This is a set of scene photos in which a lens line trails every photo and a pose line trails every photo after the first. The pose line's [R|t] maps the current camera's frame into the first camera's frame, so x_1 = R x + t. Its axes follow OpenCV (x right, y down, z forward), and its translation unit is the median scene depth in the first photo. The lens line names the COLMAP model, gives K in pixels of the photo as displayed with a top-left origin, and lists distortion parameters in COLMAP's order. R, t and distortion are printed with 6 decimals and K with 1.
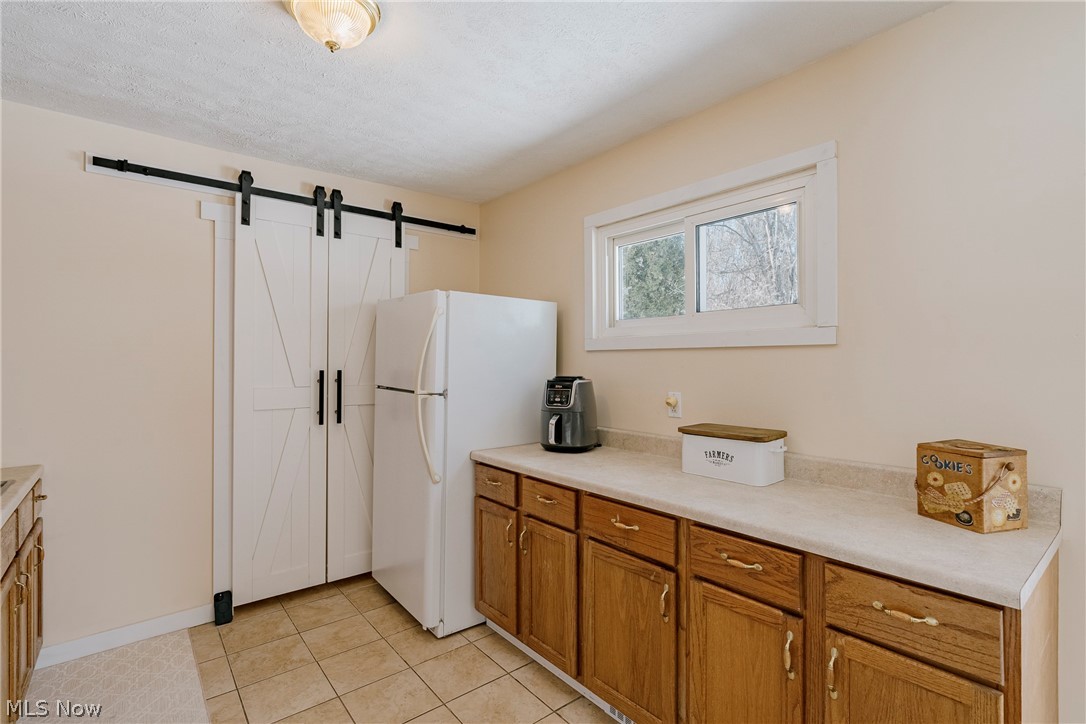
lens RADIAL K [[498.0, 0, 541.6], [0, 498.0, 360.1], [0, 0, 1]] dist [-0.008993, 0.001789]
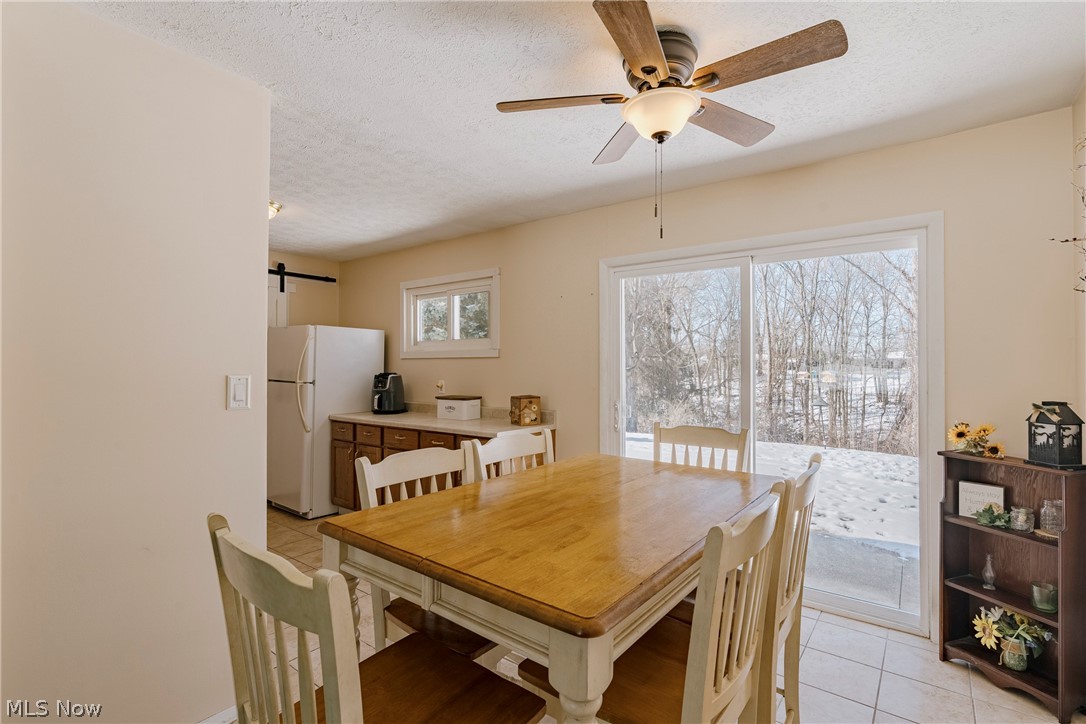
lens RADIAL K [[498.0, 0, 548.4], [0, 498.0, 360.3], [0, 0, 1]] dist [-0.008993, 0.001789]
pose [[0.970406, 0.000483, 0.241477, 0.188220], [0.001042, 0.999980, -0.006185, -0.001515], [-0.241476, 0.006254, 0.970387, -0.913455]]
